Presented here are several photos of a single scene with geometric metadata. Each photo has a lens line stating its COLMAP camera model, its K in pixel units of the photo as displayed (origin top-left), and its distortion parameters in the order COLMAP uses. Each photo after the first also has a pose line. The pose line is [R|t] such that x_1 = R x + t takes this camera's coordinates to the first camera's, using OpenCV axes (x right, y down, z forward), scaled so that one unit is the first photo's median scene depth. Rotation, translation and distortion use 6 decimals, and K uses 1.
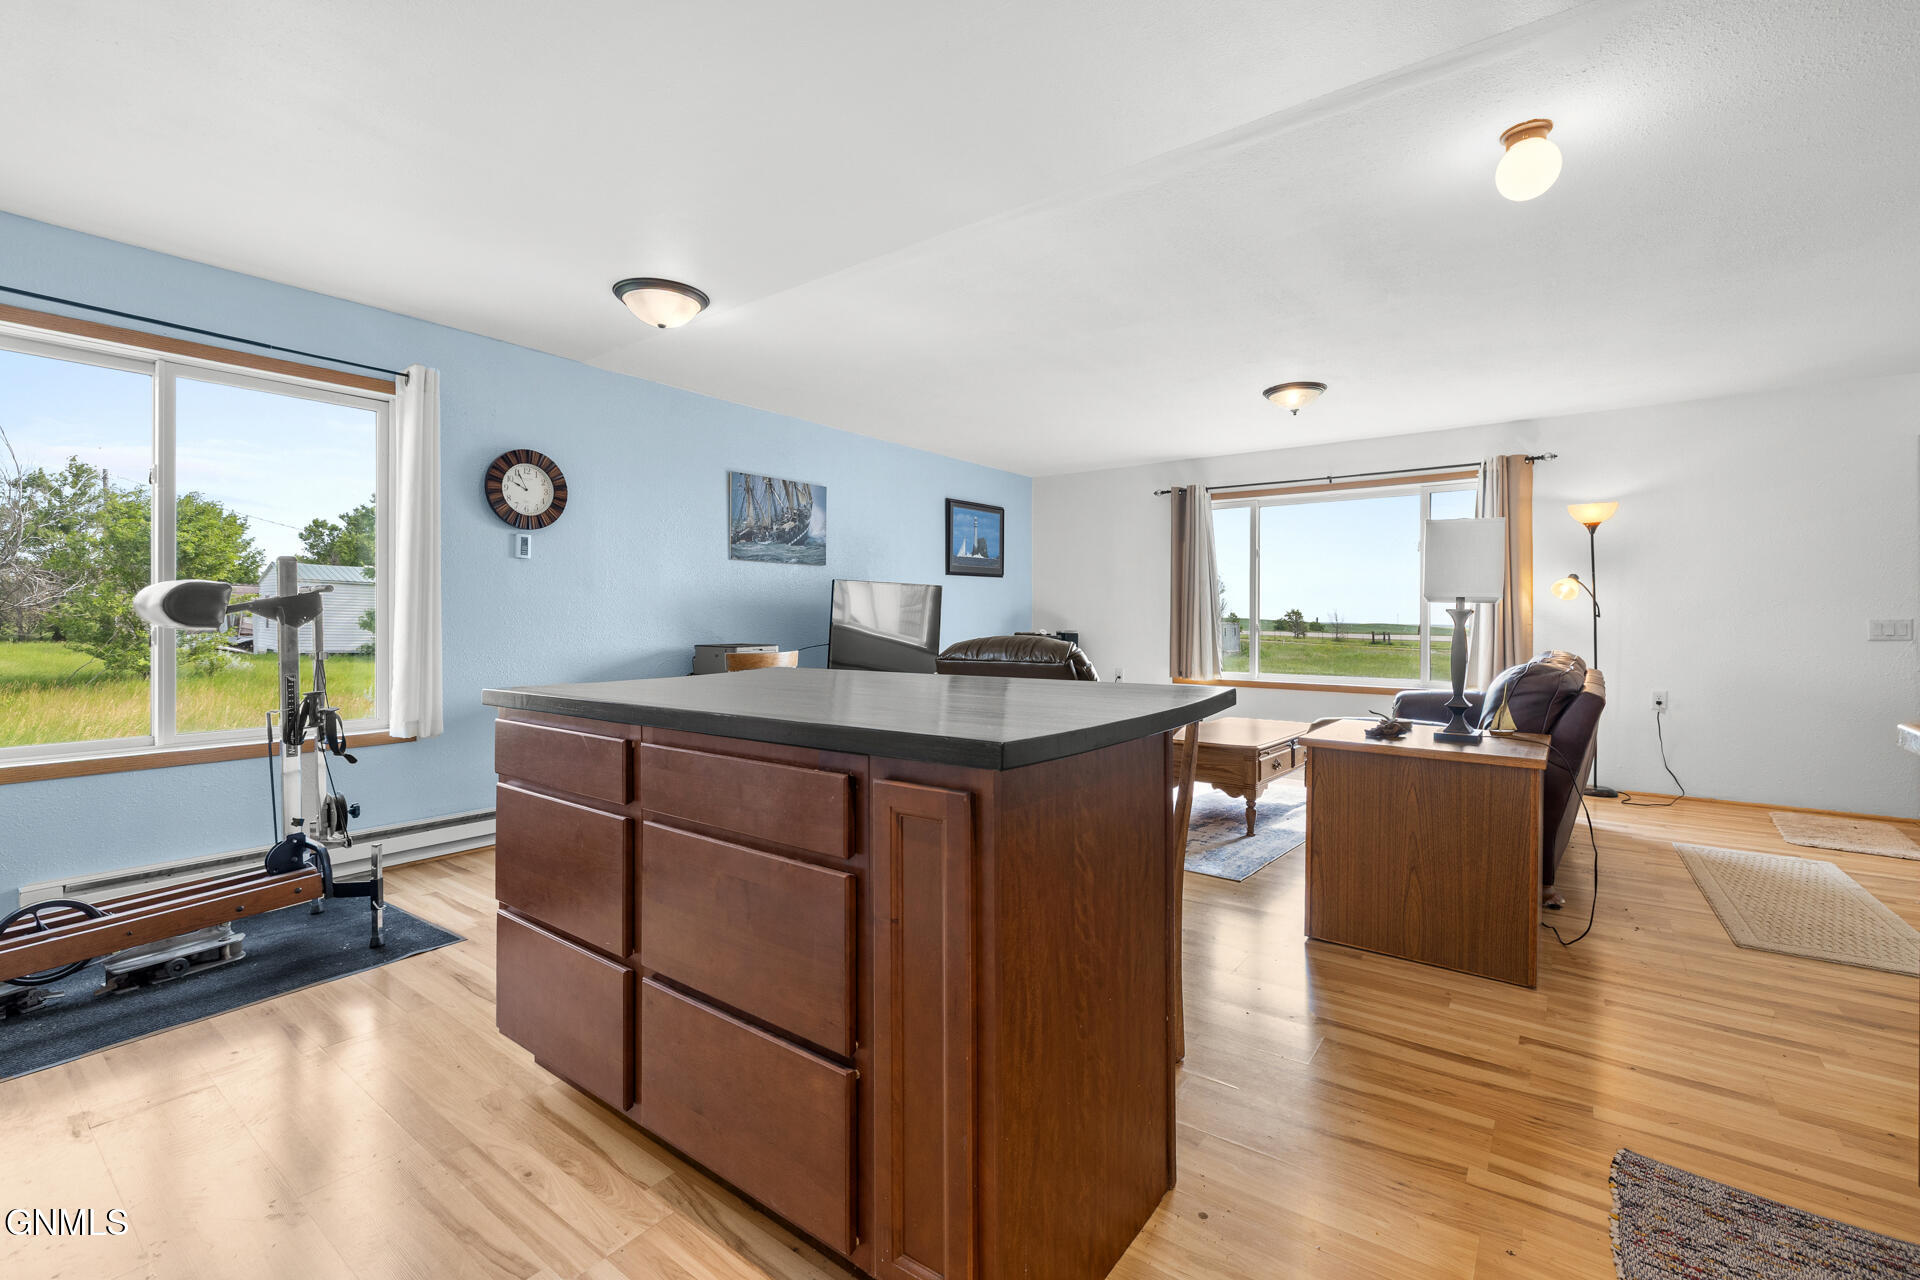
lens RADIAL K [[824.9, 0, 952.5], [0, 824.9, 607.4], [0, 0, 1]] dist [0.006536, 0.000009]
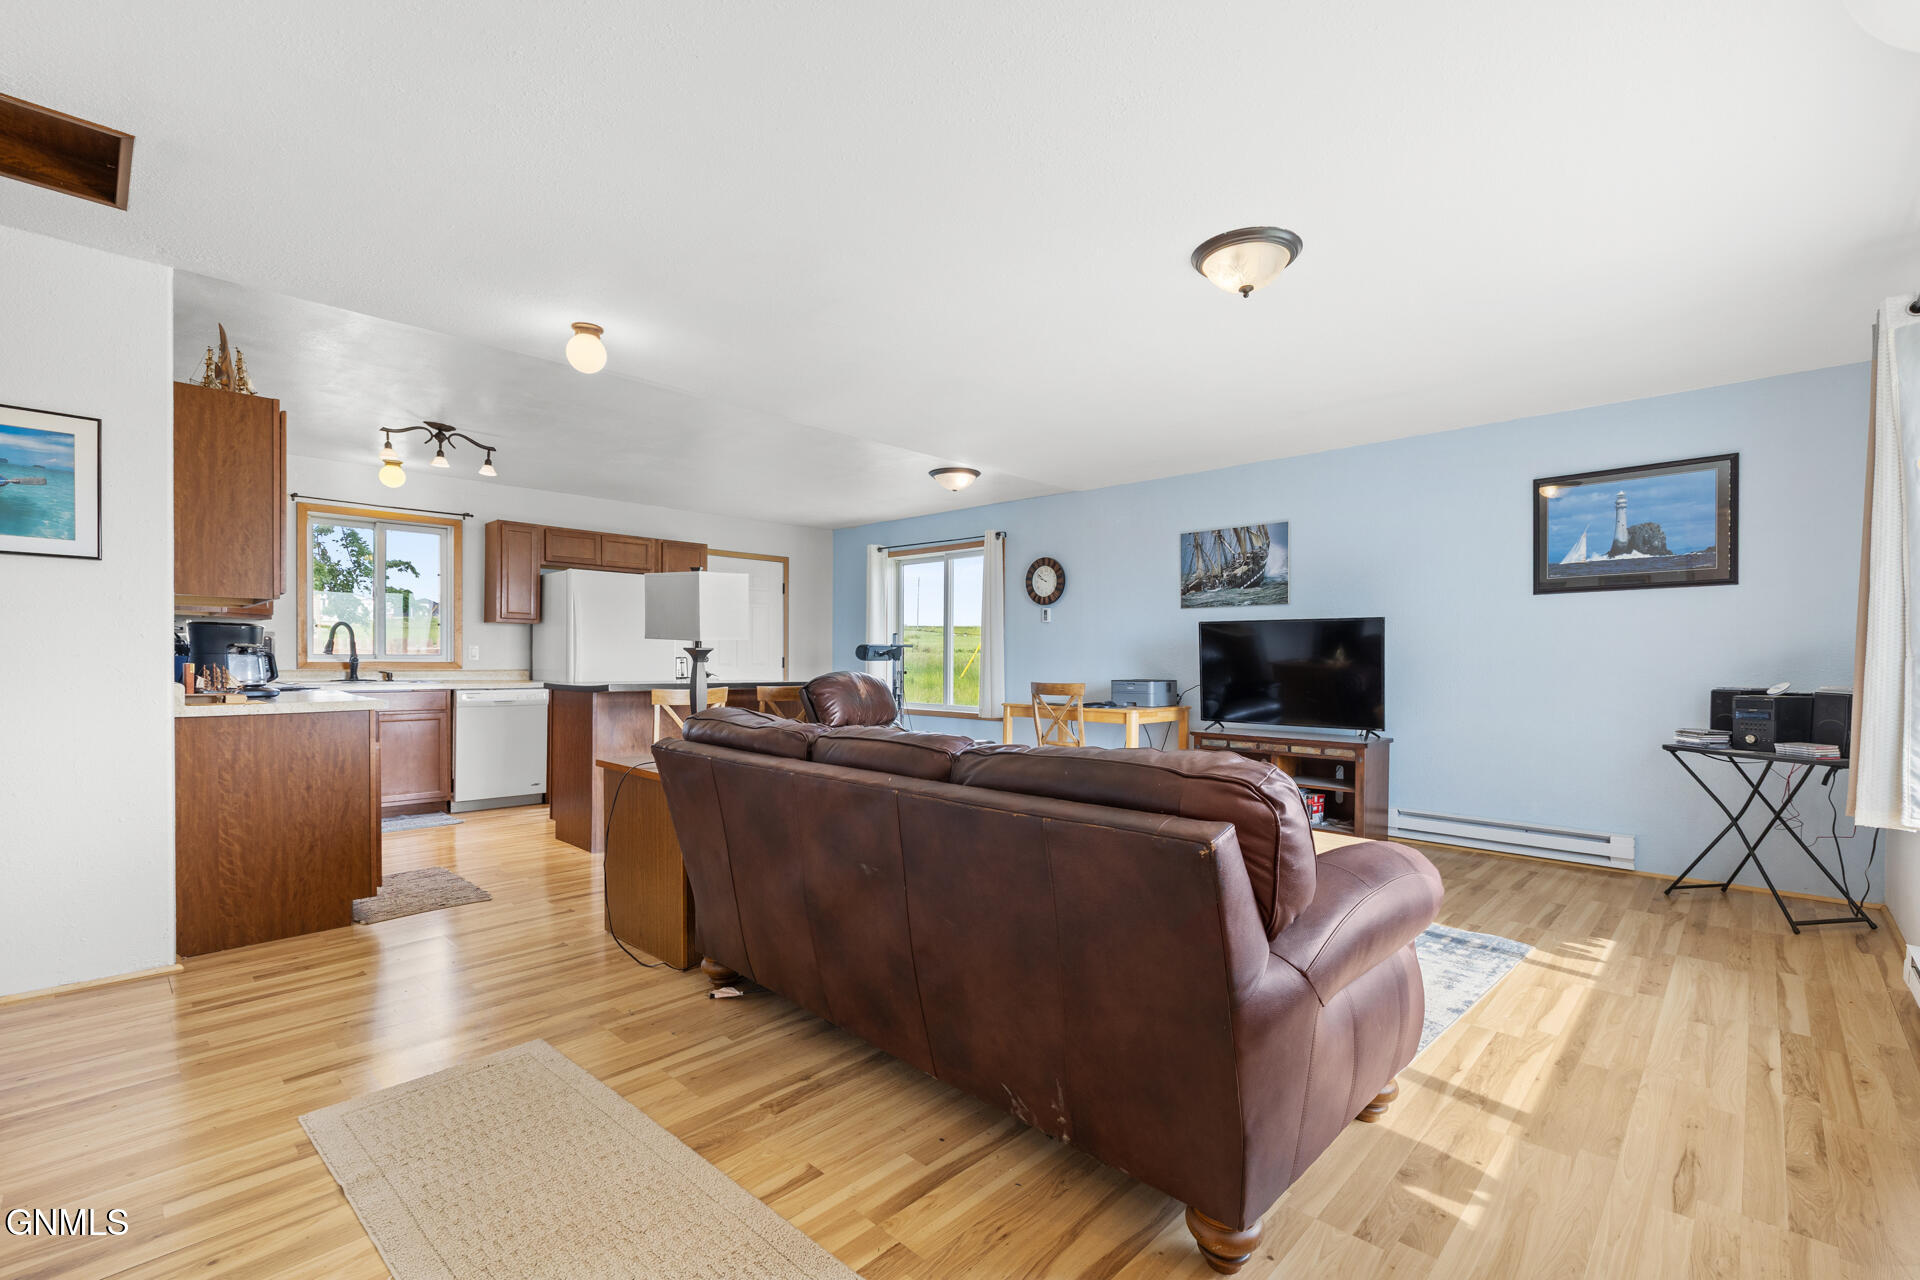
lens RADIAL K [[824.9, 0, 977.8], [0, 824.9, 664.2], [0, 0, 1]] dist [0.006536, 0.000009]
pose [[-0.095175, 0.007781, -0.995430, 0.910749], [0.009212, 0.999934, 0.006935, 0.010344], [0.995418, -0.008510, -0.095240, 0.796087]]
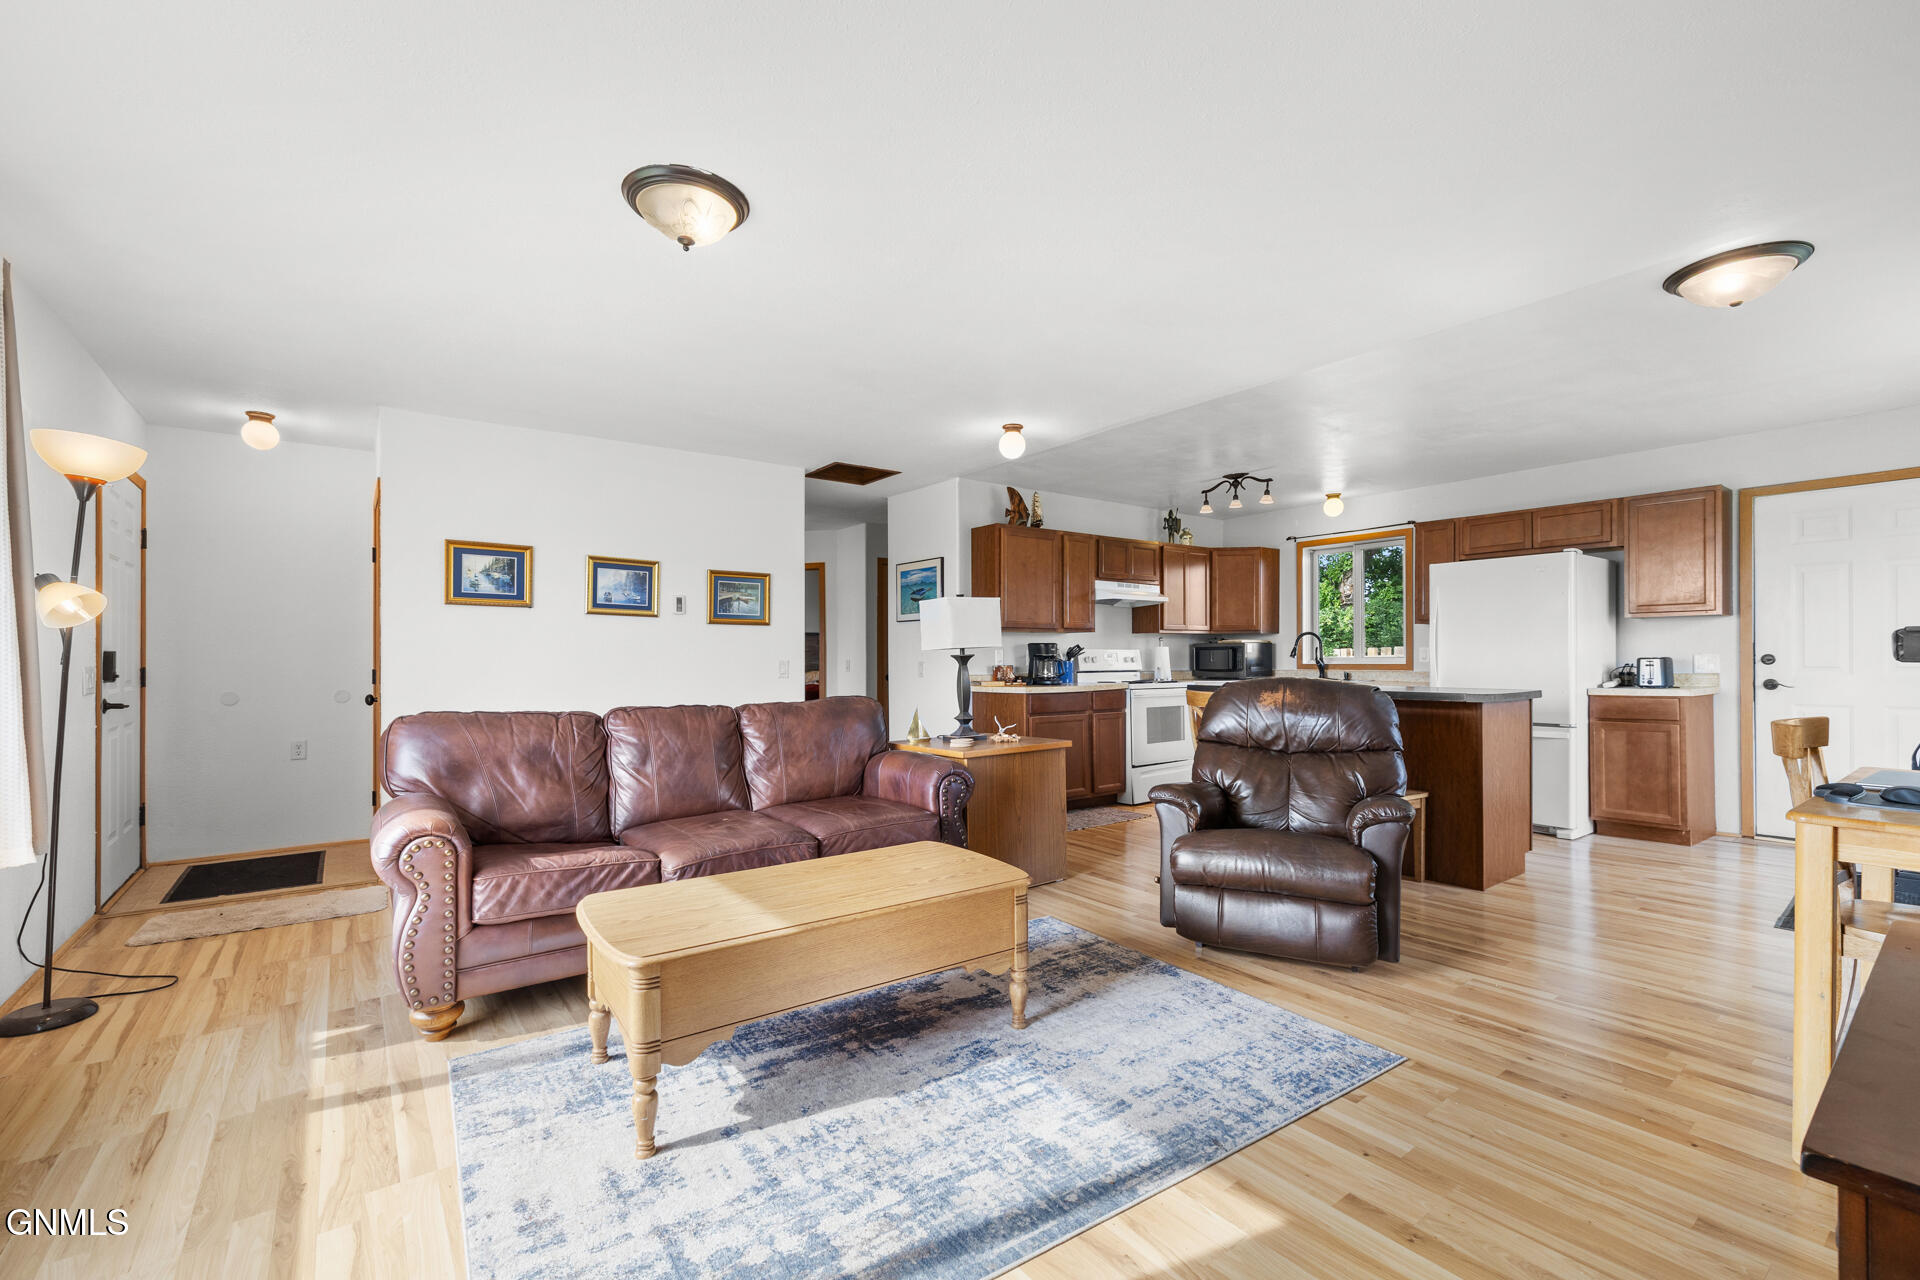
lens RADIAL K [[824.9, 0, 969.8], [0, 824.9, 664.9], [0, 0, 1]] dist [0.006536, 0.000009]
pose [[-0.965843, 0.004566, 0.259086, 0.112440], [0.002439, 0.999961, -0.008530, 0.017652], [-0.259115, -0.007607, -0.965817, 1.305170]]
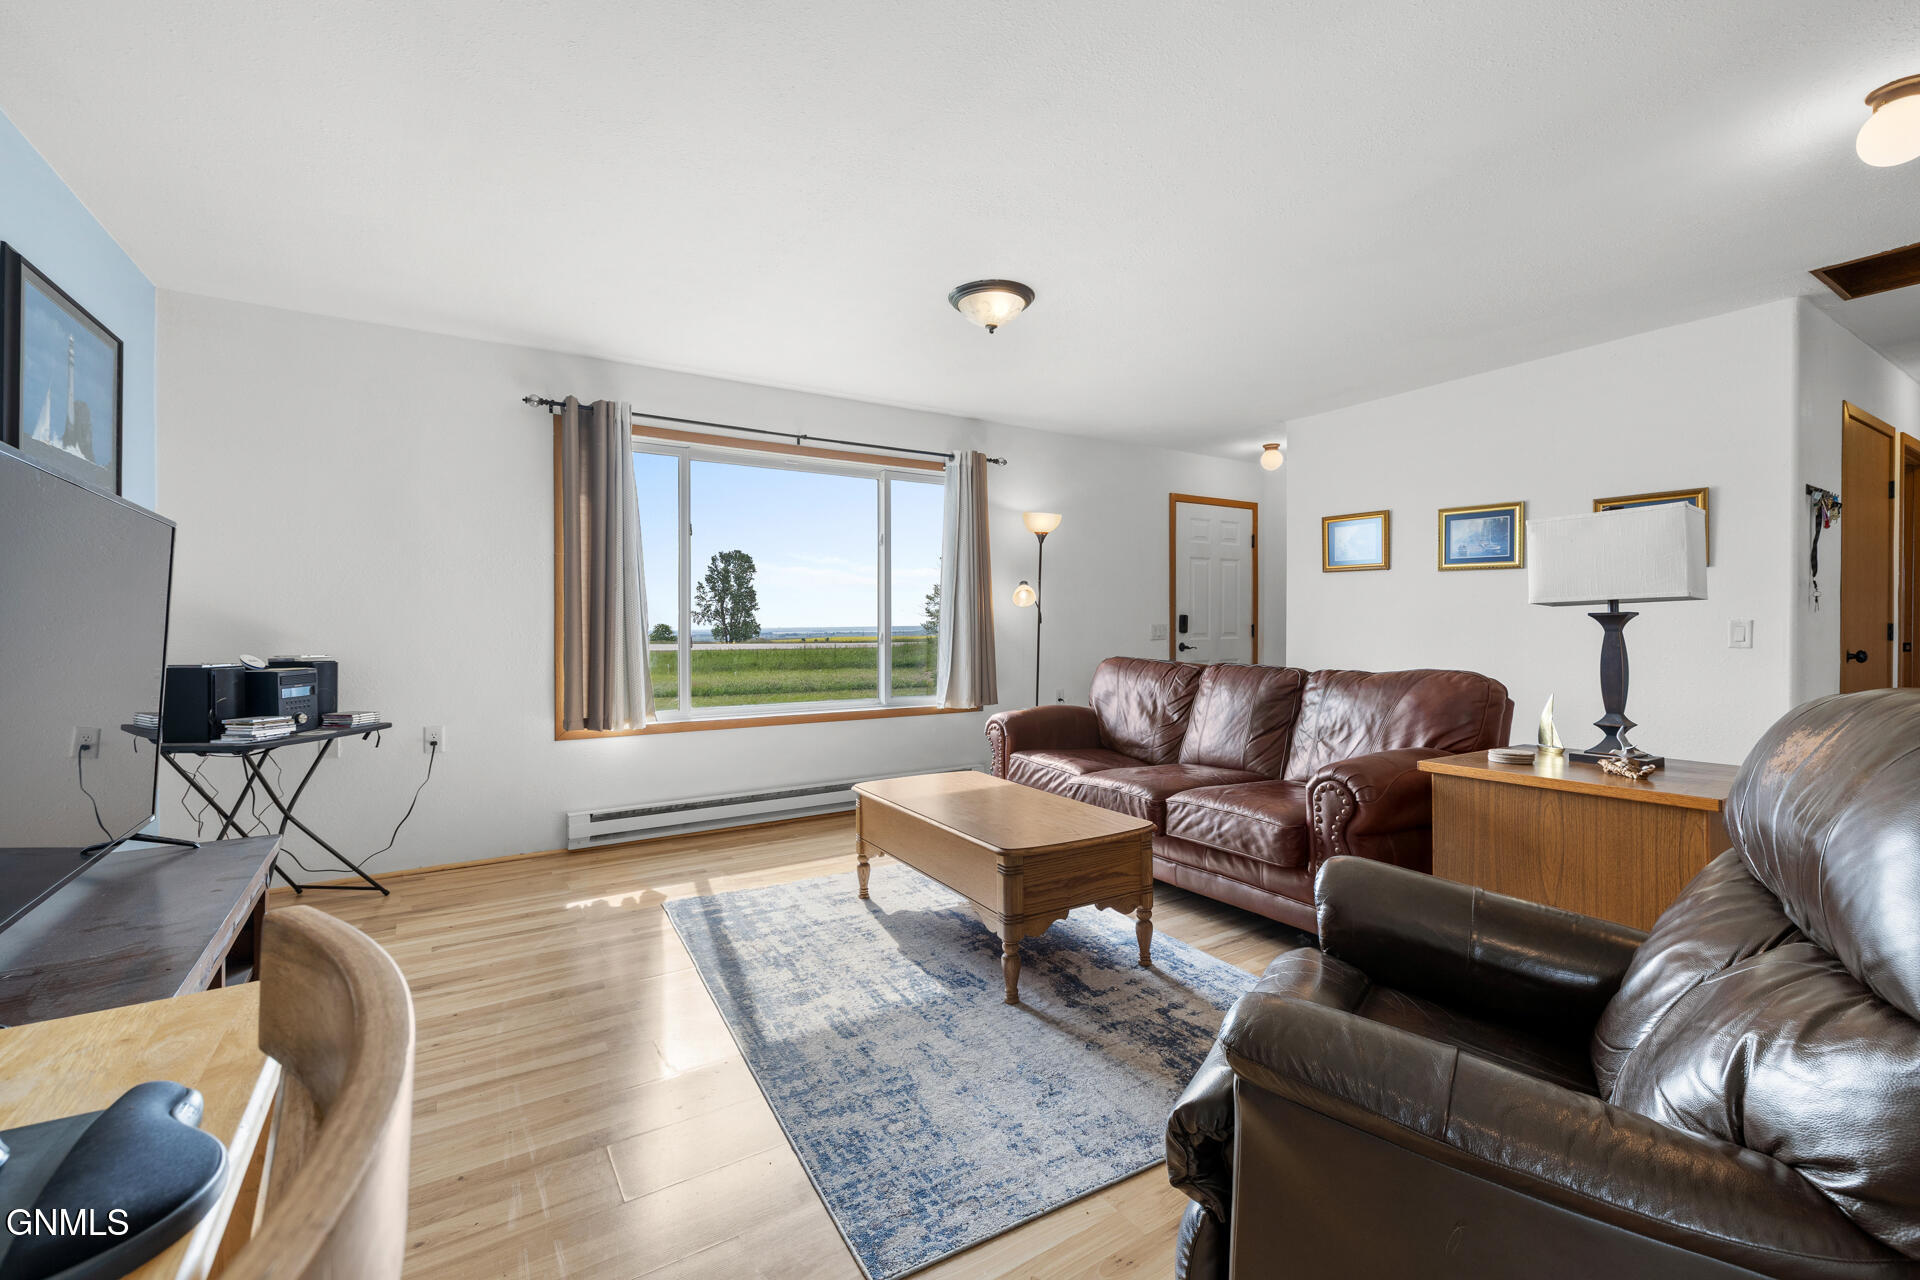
lens RADIAL K [[824.9, 0, 956.5], [0, 824.9, 642.1], [0, 0, 1]] dist [0.006536, 0.000009]
pose [[0.354967, -0.022021, 0.934619, -0.226509], [-0.008167, 0.999611, 0.026654, 0.007853], [-0.934843, -0.017094, 0.354649, 0.713848]]
